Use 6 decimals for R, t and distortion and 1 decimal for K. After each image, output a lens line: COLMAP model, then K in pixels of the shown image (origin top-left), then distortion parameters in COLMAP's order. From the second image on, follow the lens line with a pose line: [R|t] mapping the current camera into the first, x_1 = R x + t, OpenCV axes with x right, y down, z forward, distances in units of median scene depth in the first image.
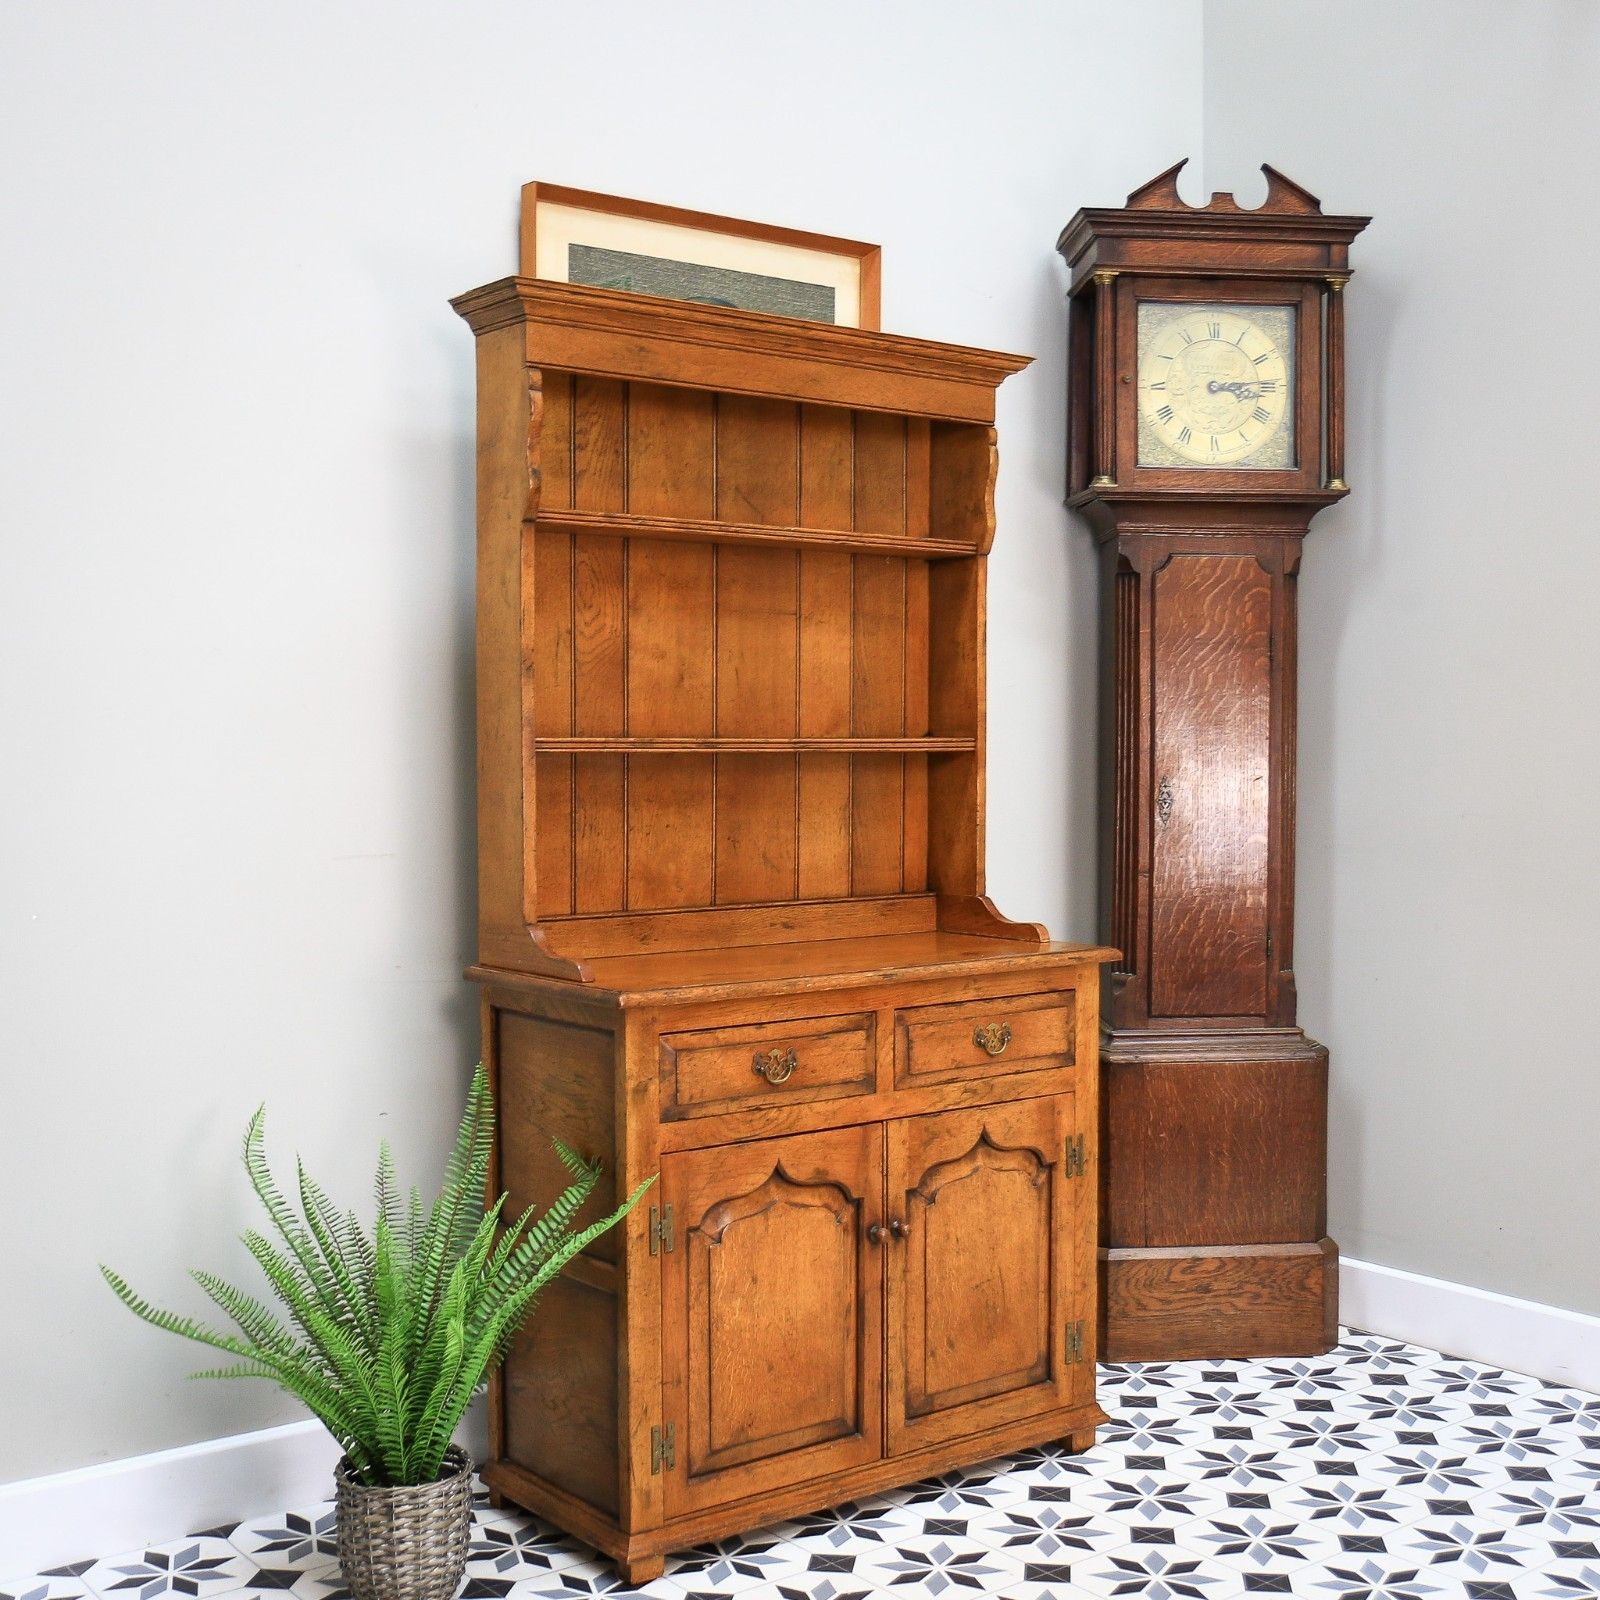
lens RADIAL K [[2090.9, 0, 868.5], [0, 2090.9, 855.8], [0, 0, 1]] dist [-0.073064, 0.000000]
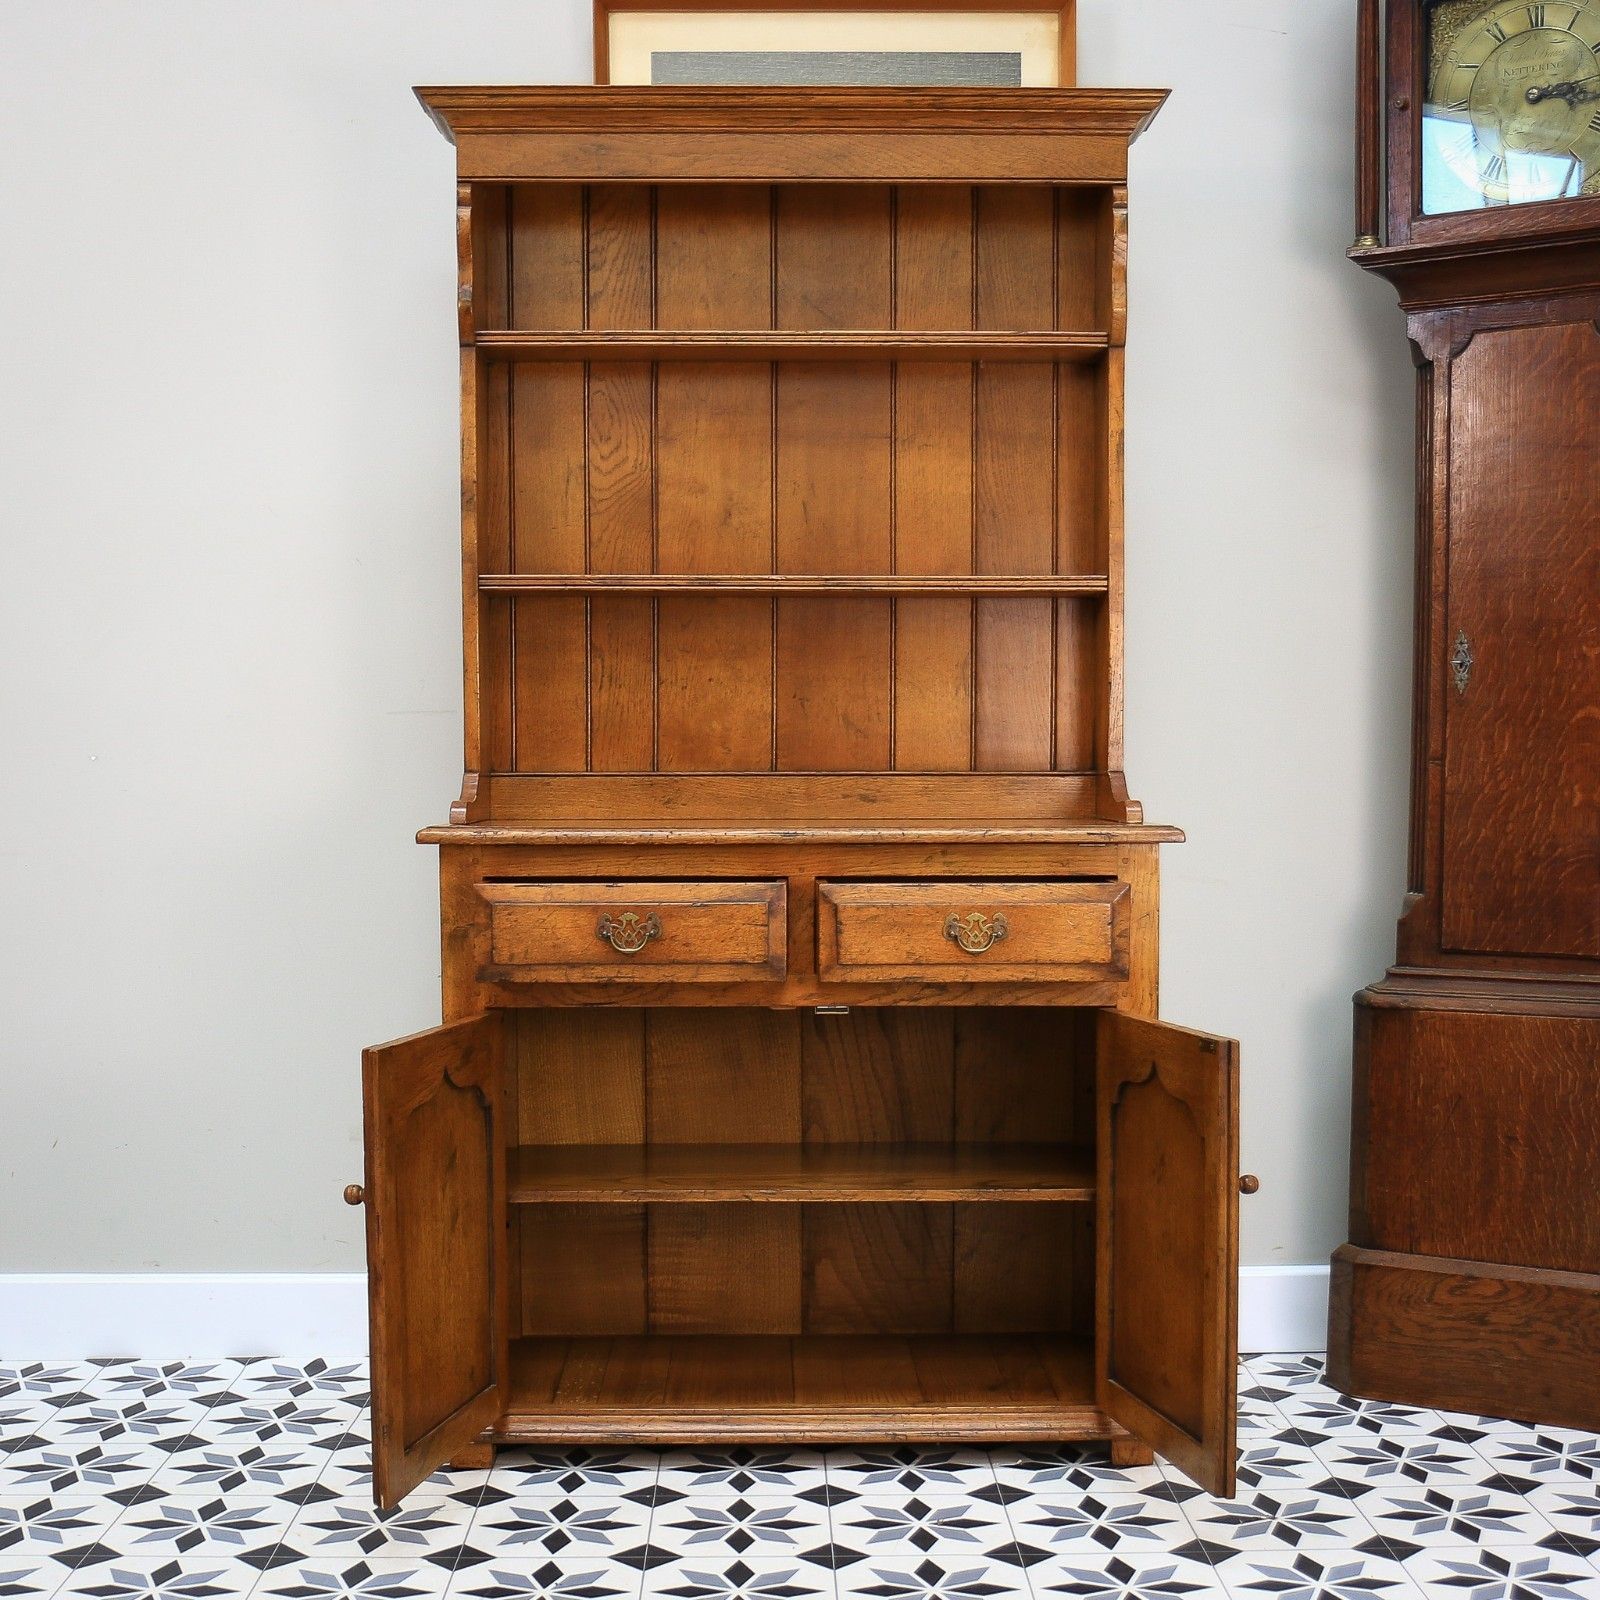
lens RADIAL K [[2283.6, 0, 793.7], [0, 2283.6, 938.3], [0, 0, 1]] dist [-0.065982, 0.000000]
pose [[0.780526, 0.044612, -0.623530, 0.550057], [-0.034026, 0.999003, 0.028883, 0.067380], [0.624197, -0.001328, 0.781266, 0.253509]]
